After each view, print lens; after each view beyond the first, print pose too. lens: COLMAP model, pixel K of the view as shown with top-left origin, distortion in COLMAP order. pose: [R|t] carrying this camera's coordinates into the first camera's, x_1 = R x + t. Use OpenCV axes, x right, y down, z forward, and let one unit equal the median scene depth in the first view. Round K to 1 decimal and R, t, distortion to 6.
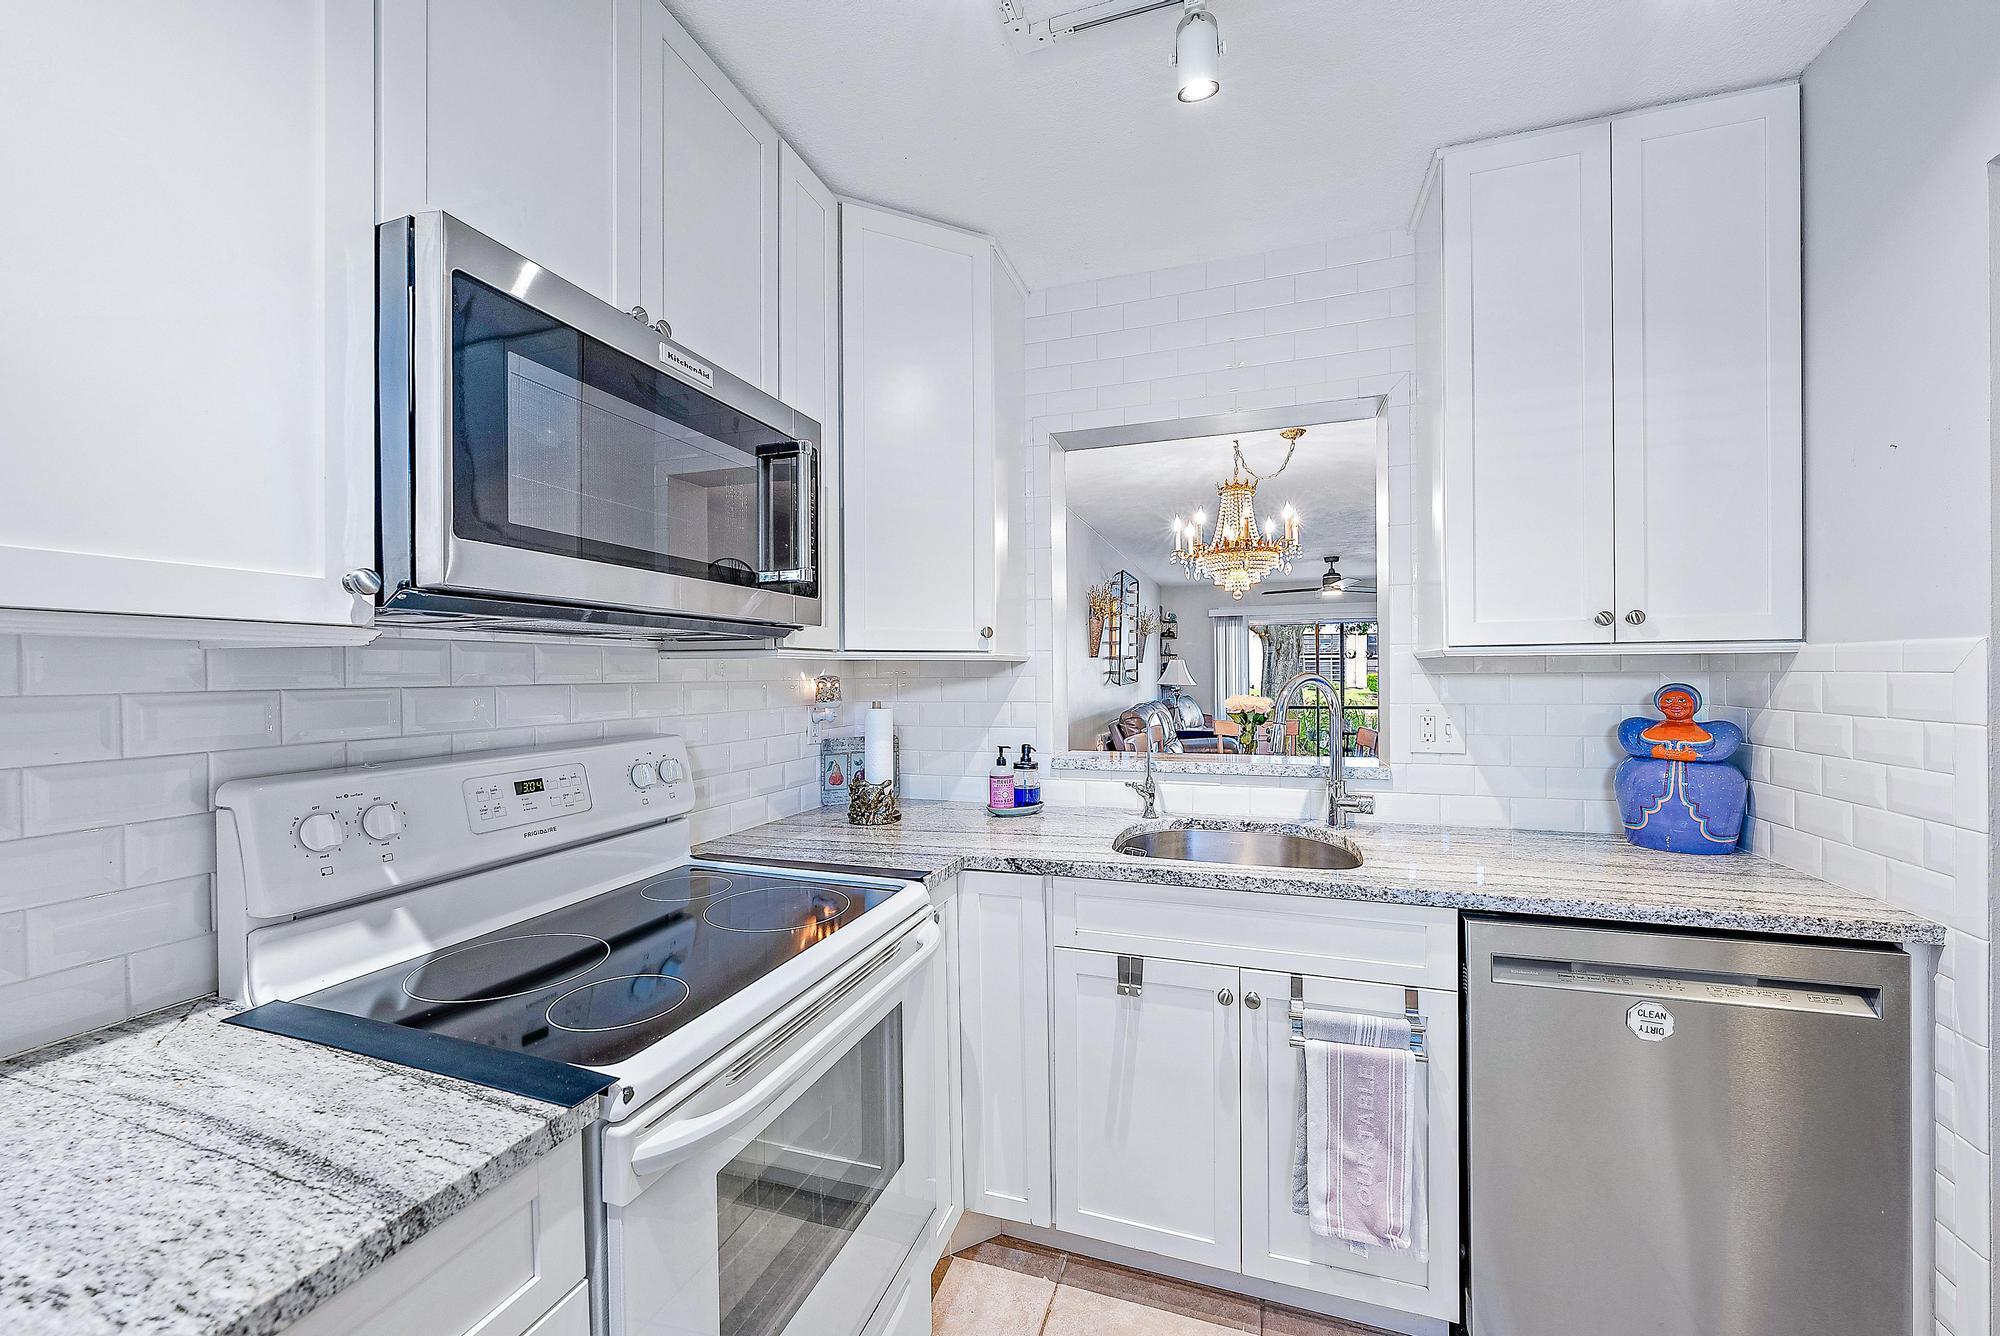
lens RADIAL K [[760.2, 0, 1000.1], [0, 760.2, 658.1], [0, 0, 1]] dist [-0.001750, 0.000112]
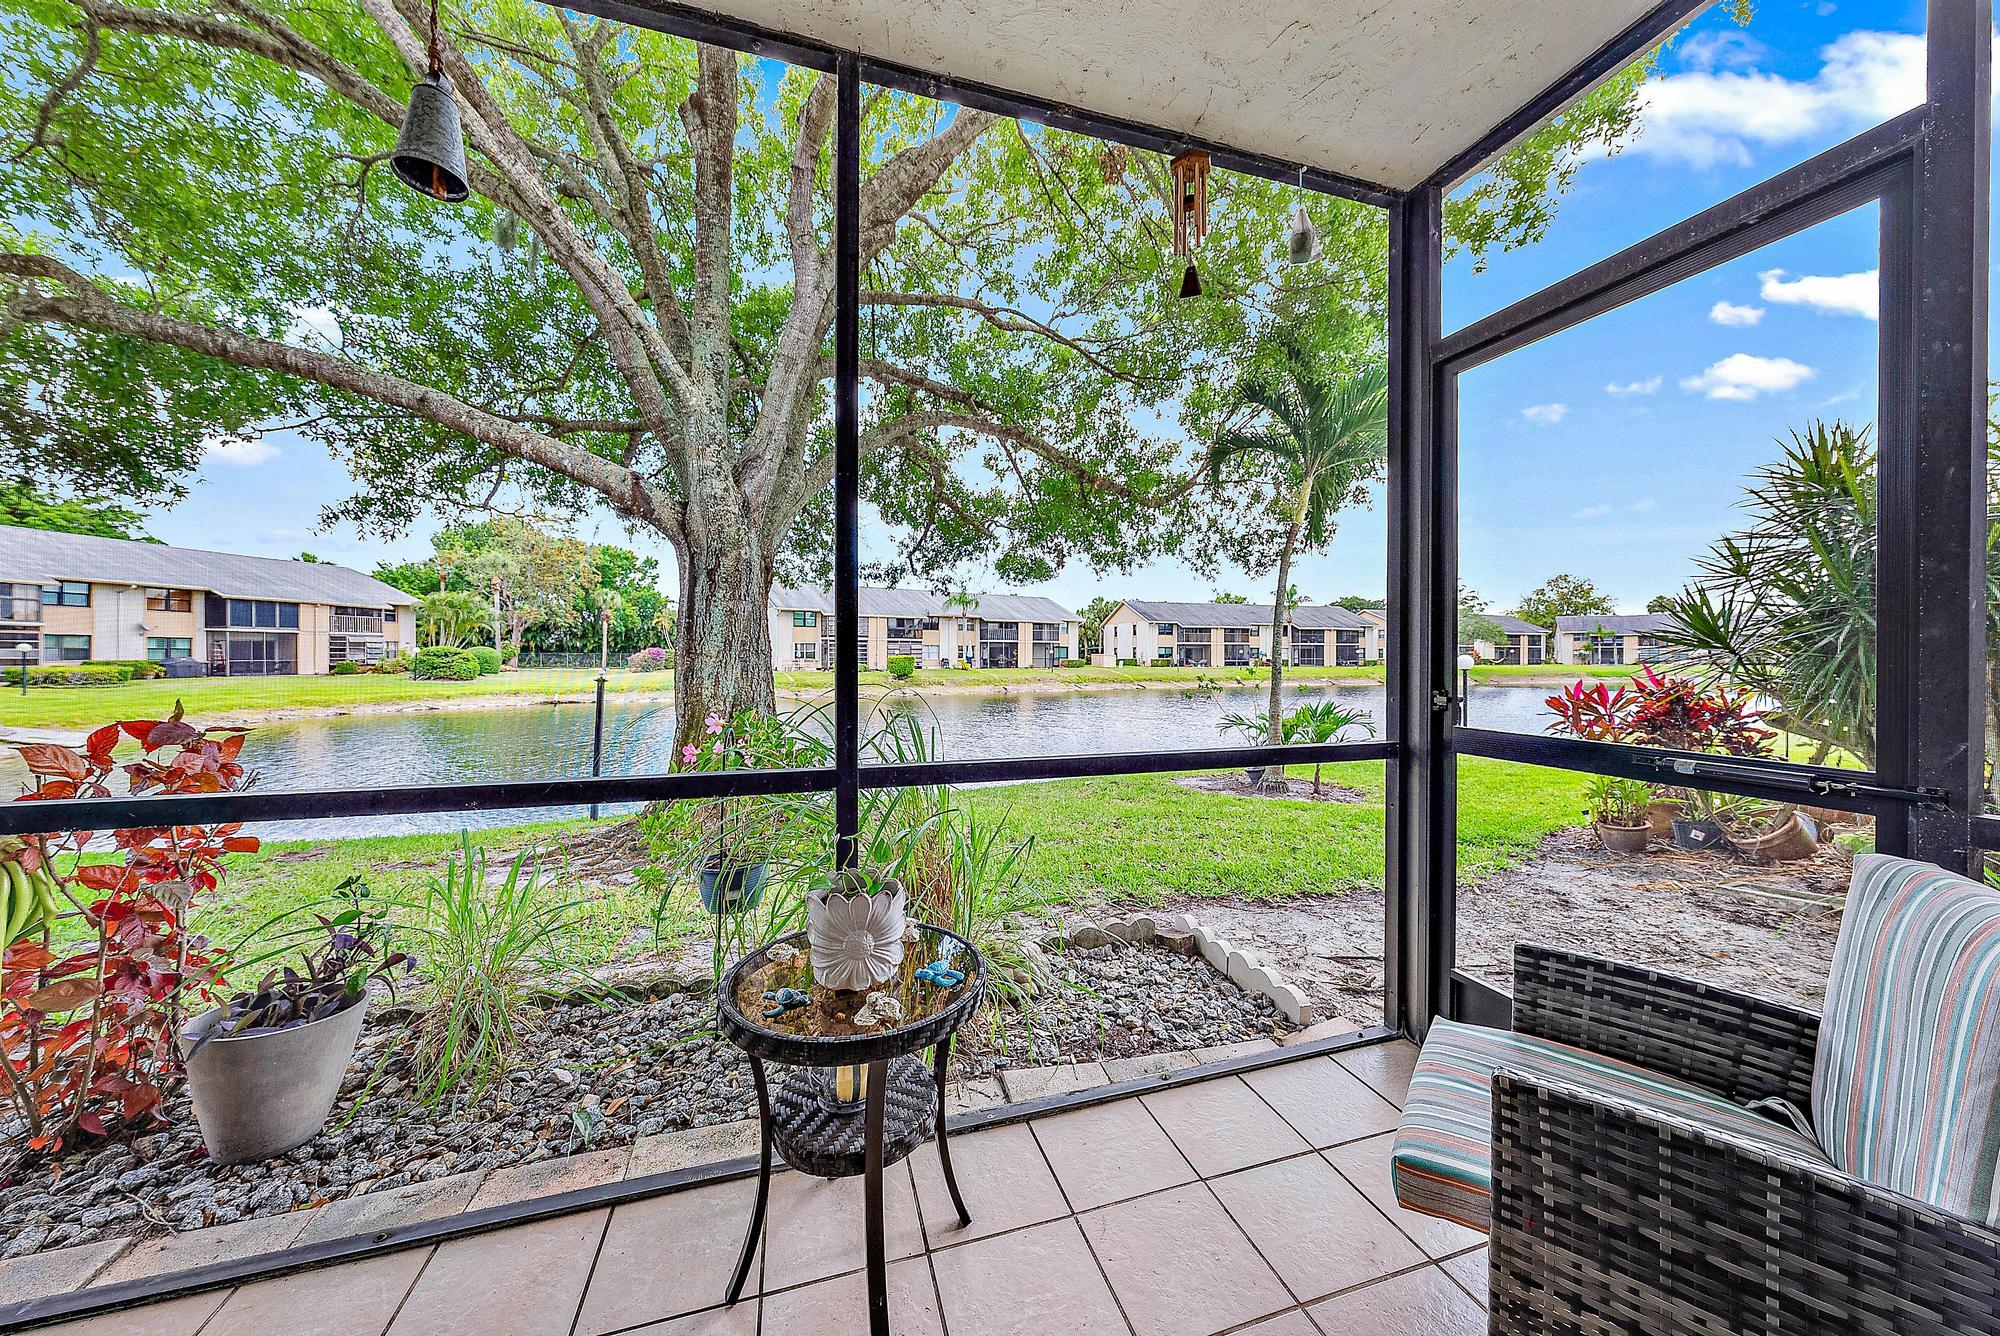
lens RADIAL K [[670.7, 0, 1004.6], [0, 670.7, 658.4], [0, 0, 1]] dist [0.001491, -0.000046]
pose [[0.809832, 0.008884, 0.586594, 0.440720], [-0.021193, 0.999676, 0.014117, 0.041392], [-0.586278, -0.023864, 0.809758, 0.965125]]
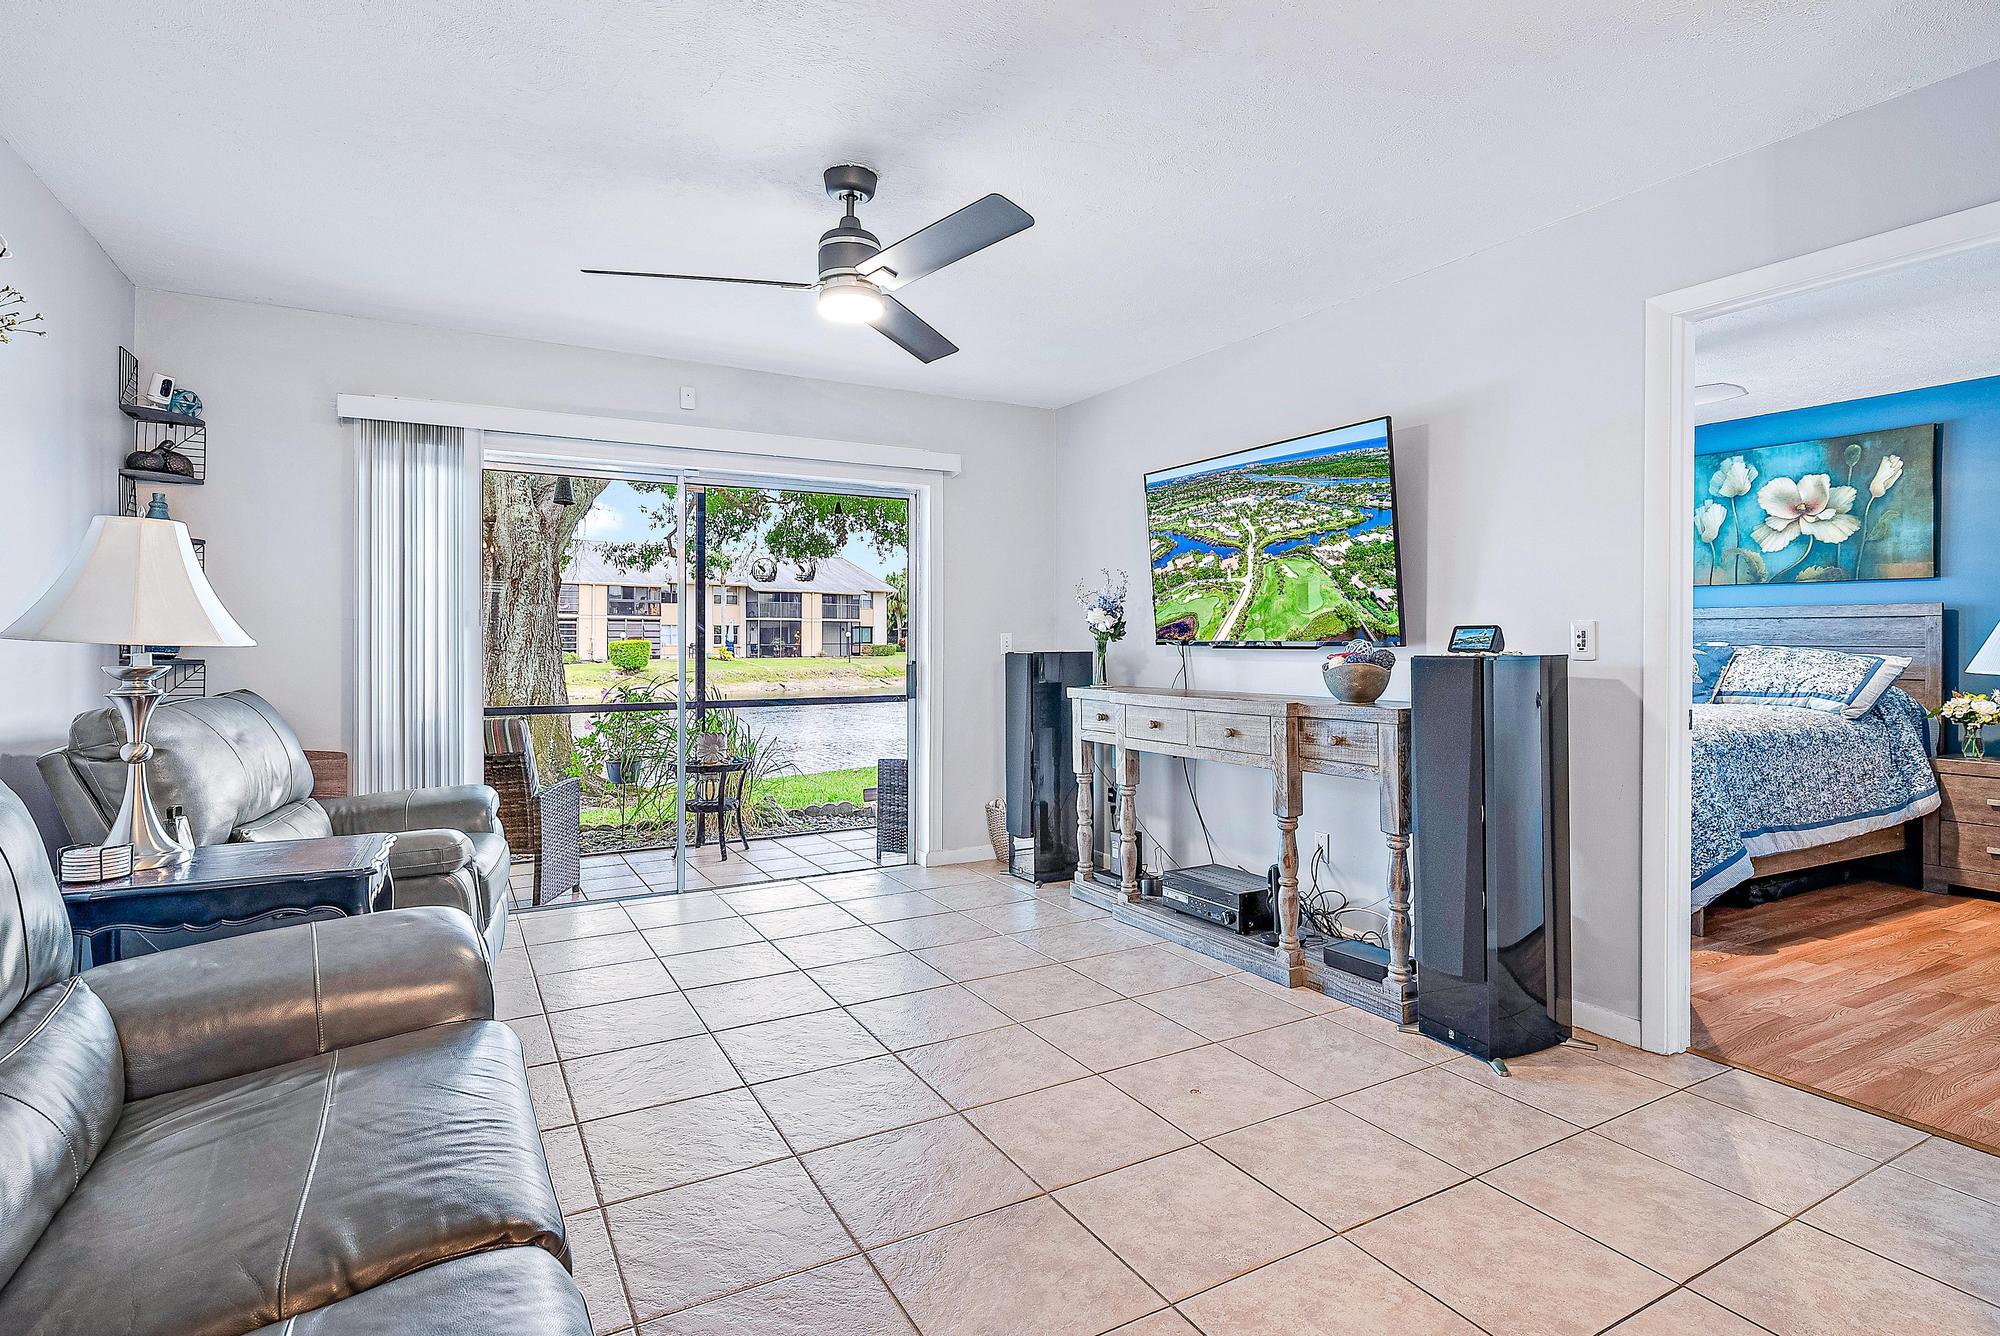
lens RADIAL K [[1000.6, 0, 1002.7], [0, 1000.6, 638.4], [0, 0, 1]] dist [0.002214, 0.000065]
pose [[0.666249, 0.008989, 0.745675, 0.158996], [-0.021007, 0.999757, 0.006718, 0.022557], [-0.745433, -0.020140, 0.666276, 0.552284]]
